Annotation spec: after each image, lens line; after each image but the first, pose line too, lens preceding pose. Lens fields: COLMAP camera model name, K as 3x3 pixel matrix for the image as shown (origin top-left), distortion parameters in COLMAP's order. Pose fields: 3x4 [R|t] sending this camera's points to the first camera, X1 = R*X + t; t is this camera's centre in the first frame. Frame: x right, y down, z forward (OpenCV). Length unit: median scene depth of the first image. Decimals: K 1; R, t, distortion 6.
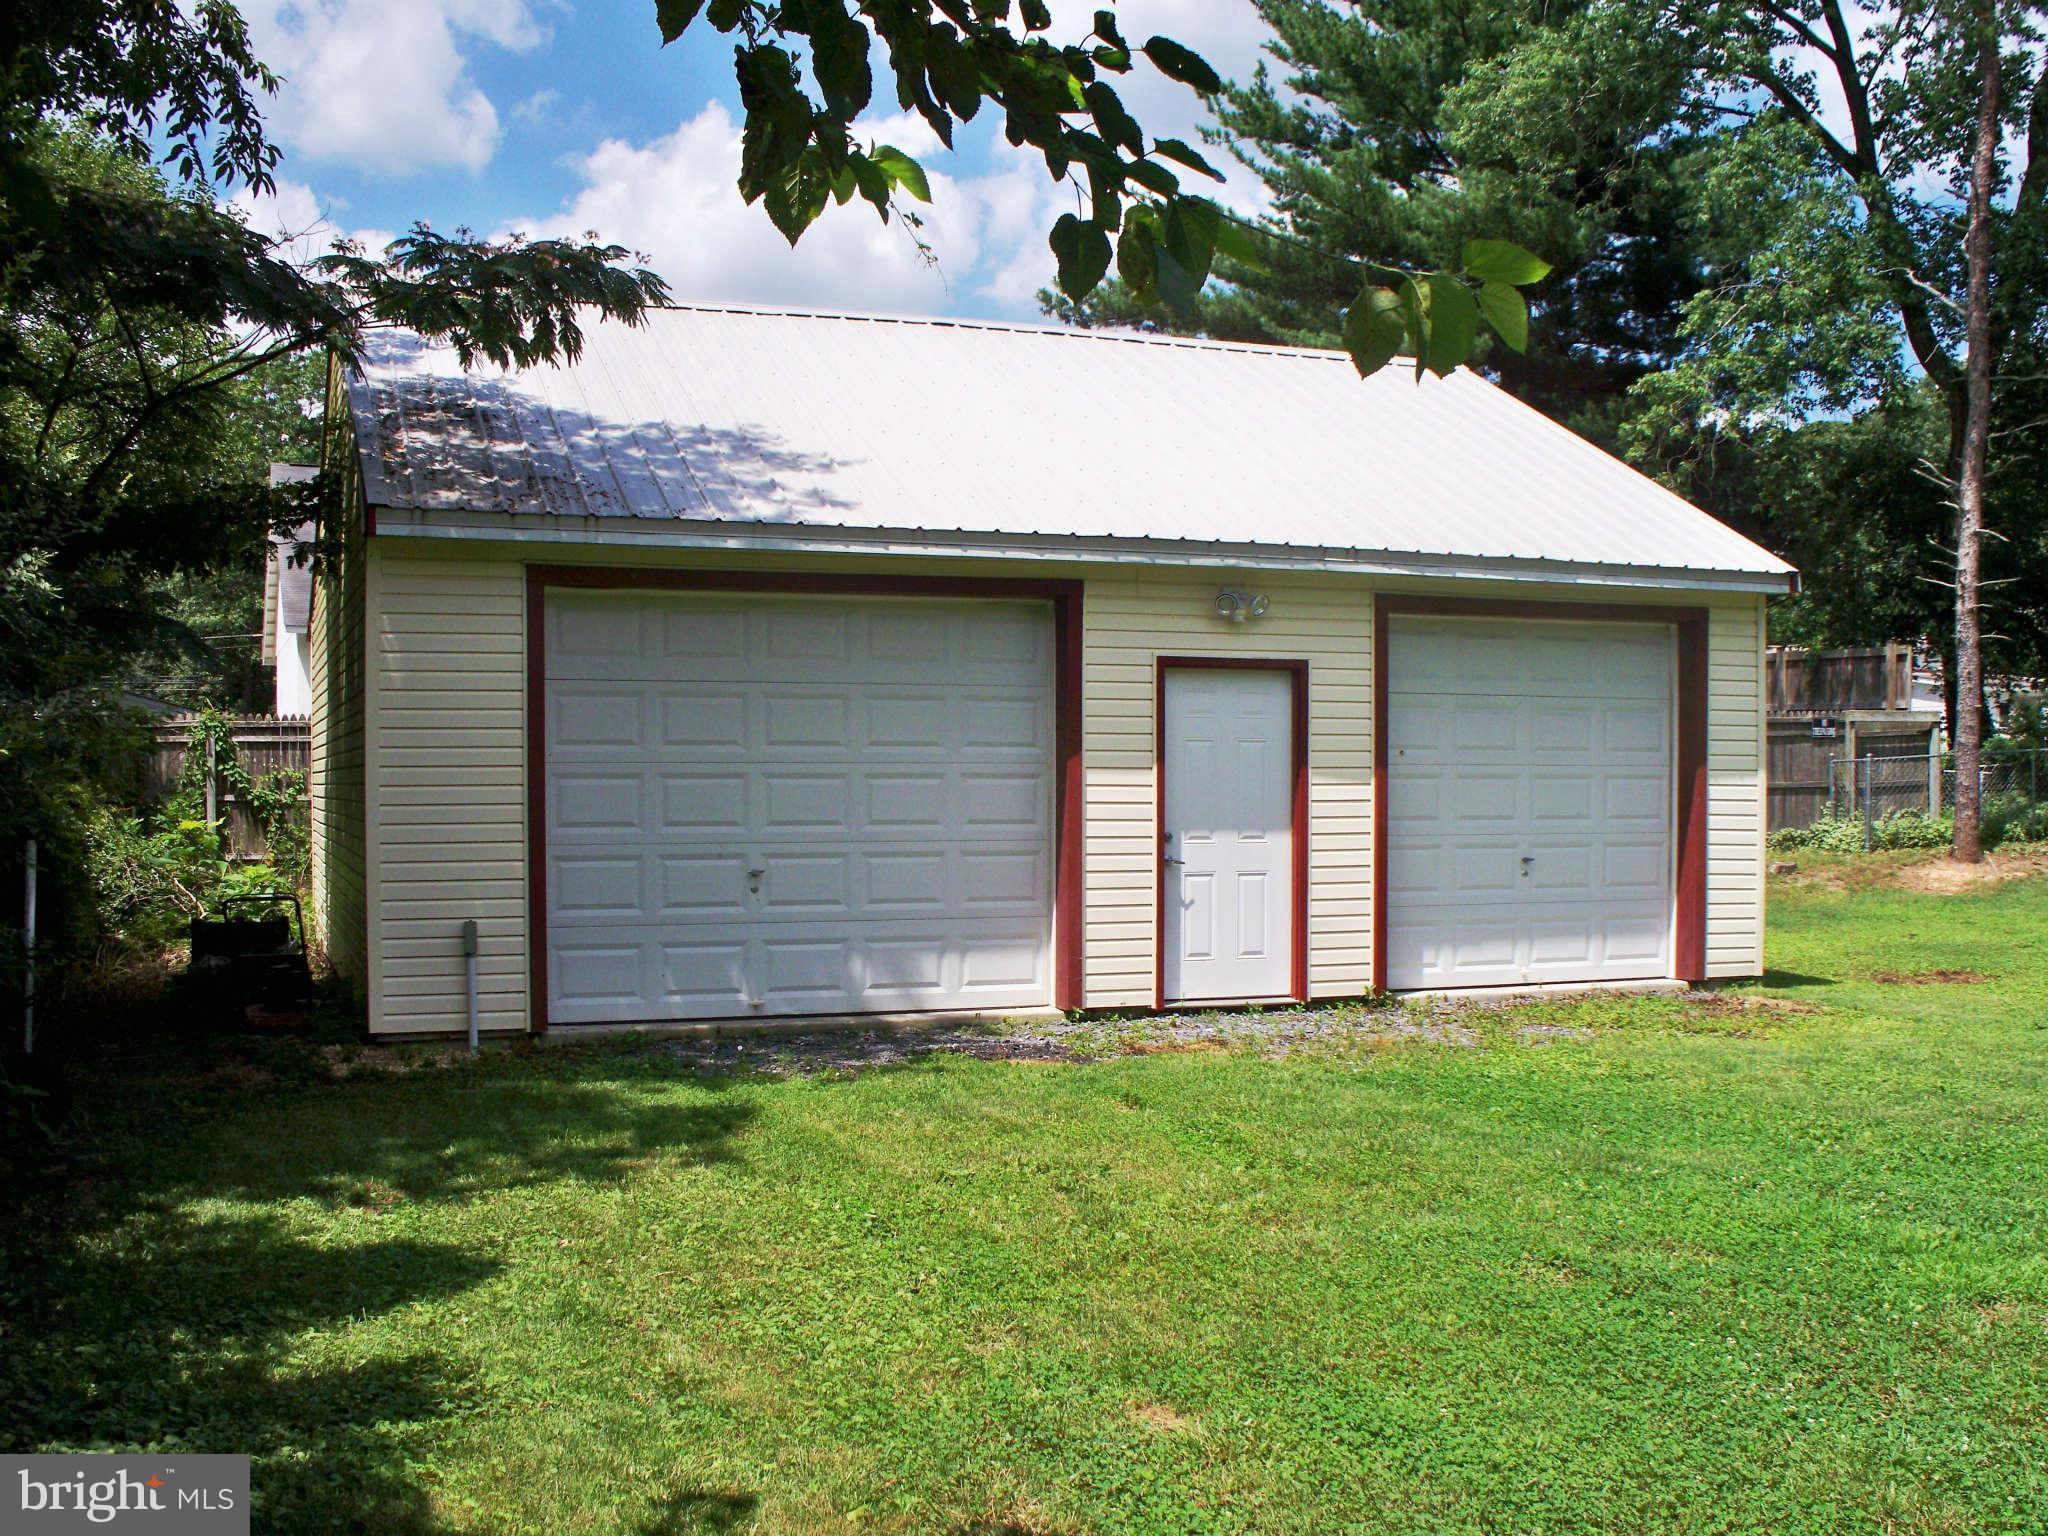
lens RADIAL K [[2145.9, 0, 1058.4], [0, 2145.9, 832.4], [0, 0, 1]] dist [-0.234415, 0.276082]
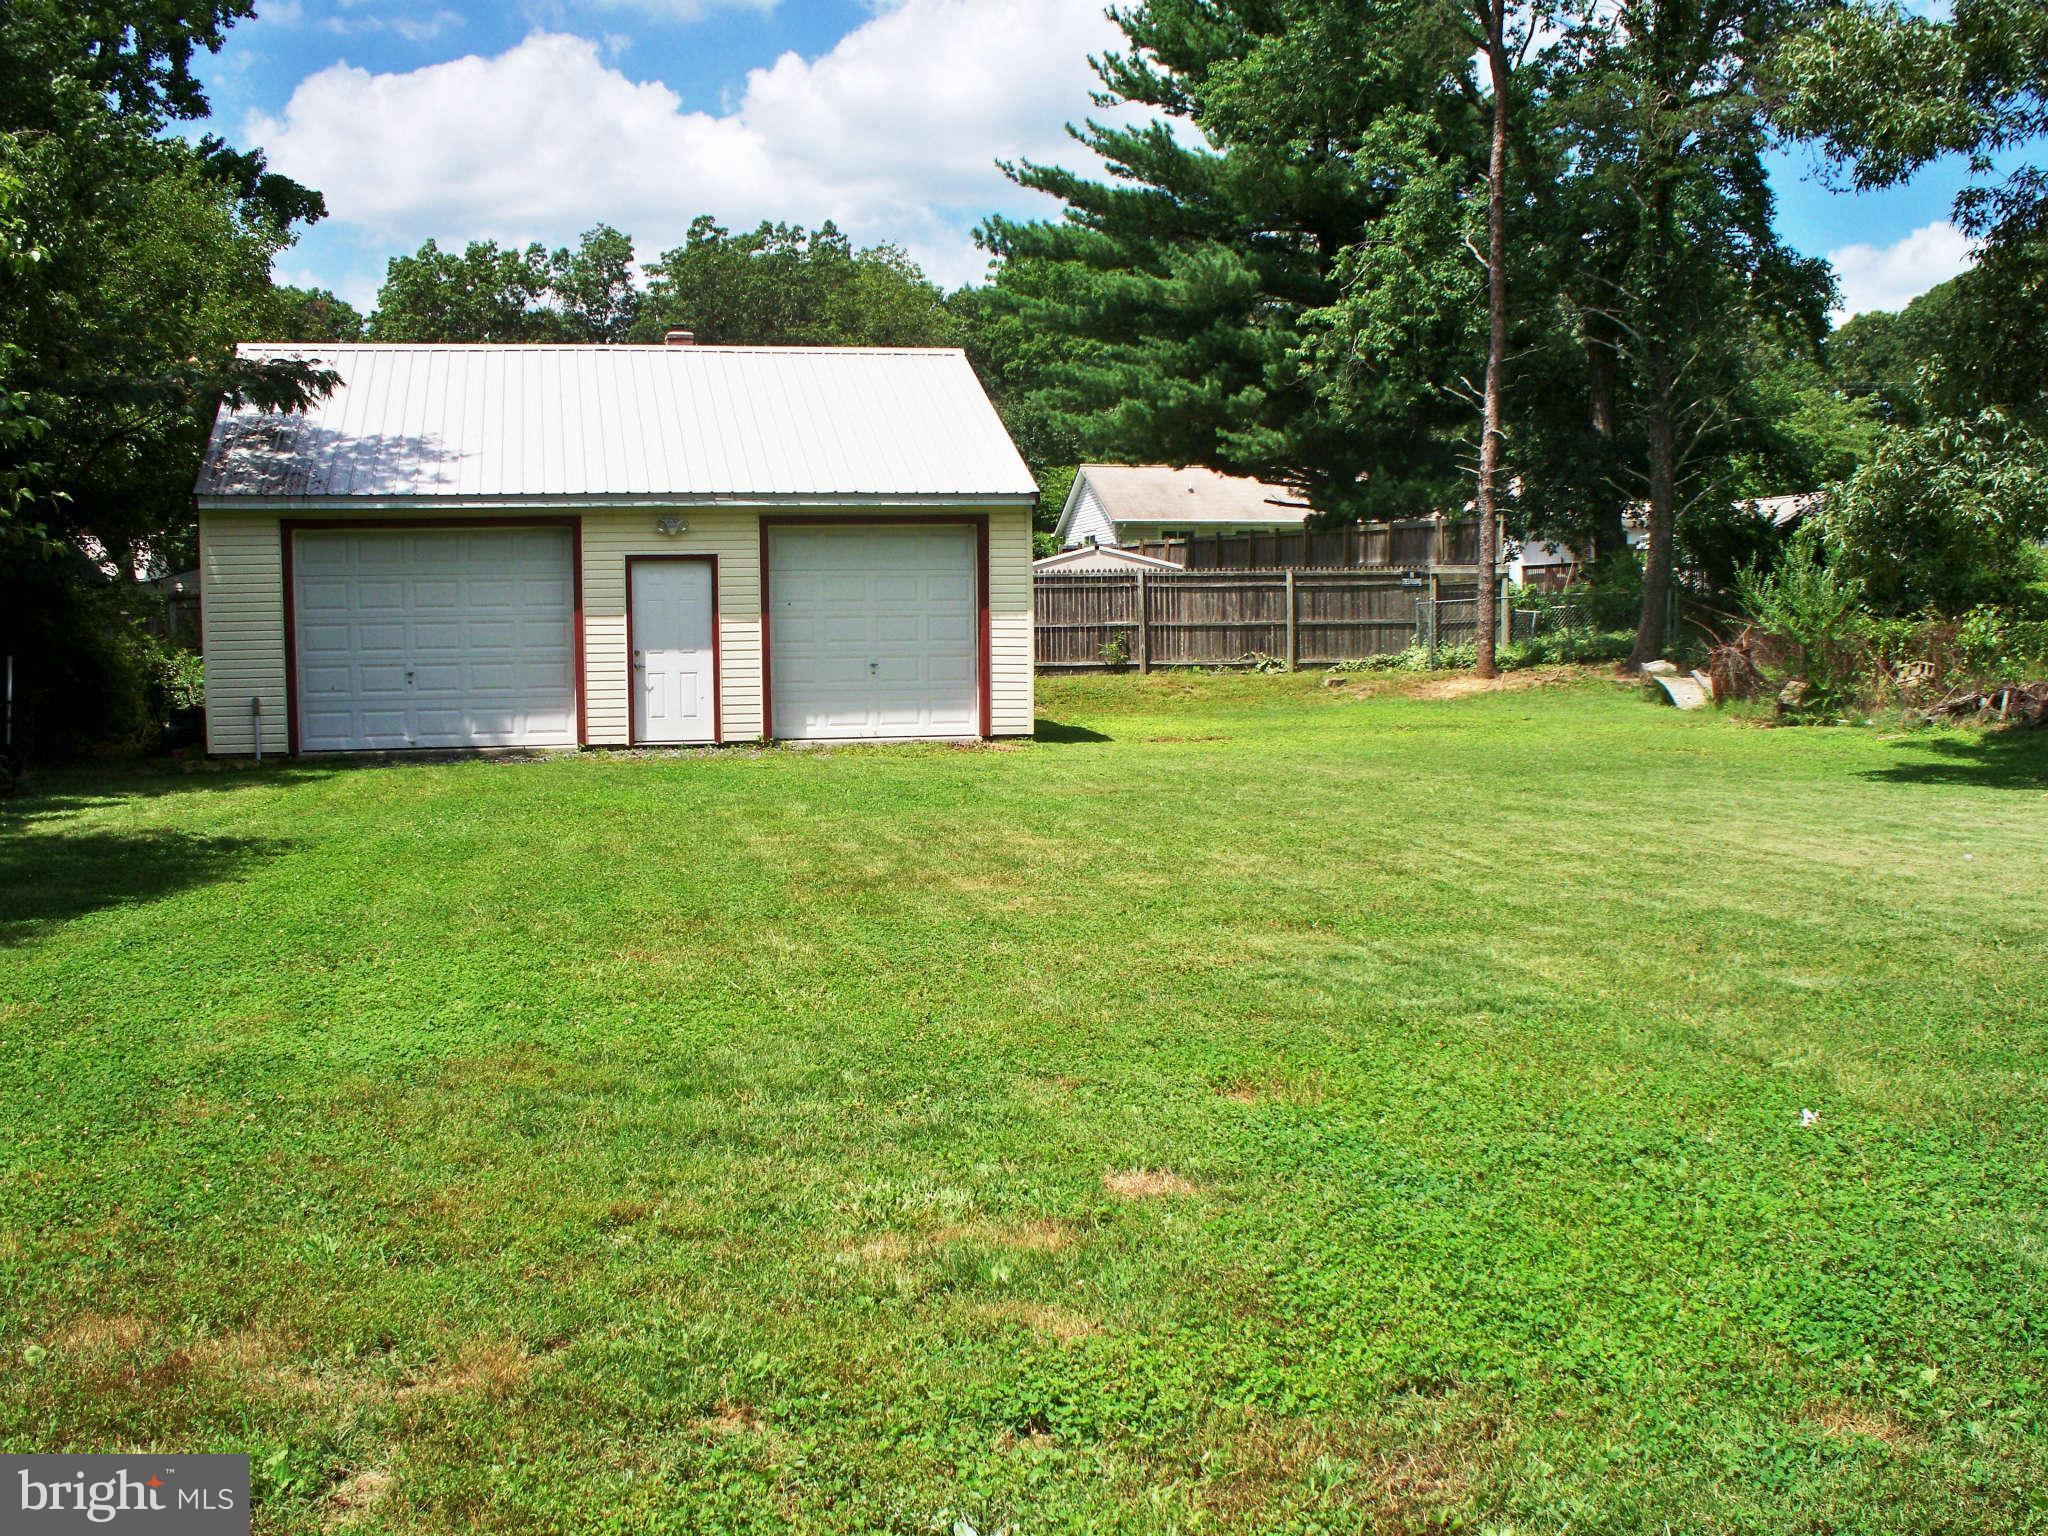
lens RADIAL K [[2145.9, 0, 1058.4], [0, 2145.9, 832.4], [0, 0, 1]] dist [-0.234415, 0.276082]
pose [[0.991638, 0.004537, -0.128974, 0.647074], [0.004658, 0.997472, 0.070902, 0.028438], [0.128969, -0.070910, 0.989110, -0.770856]]
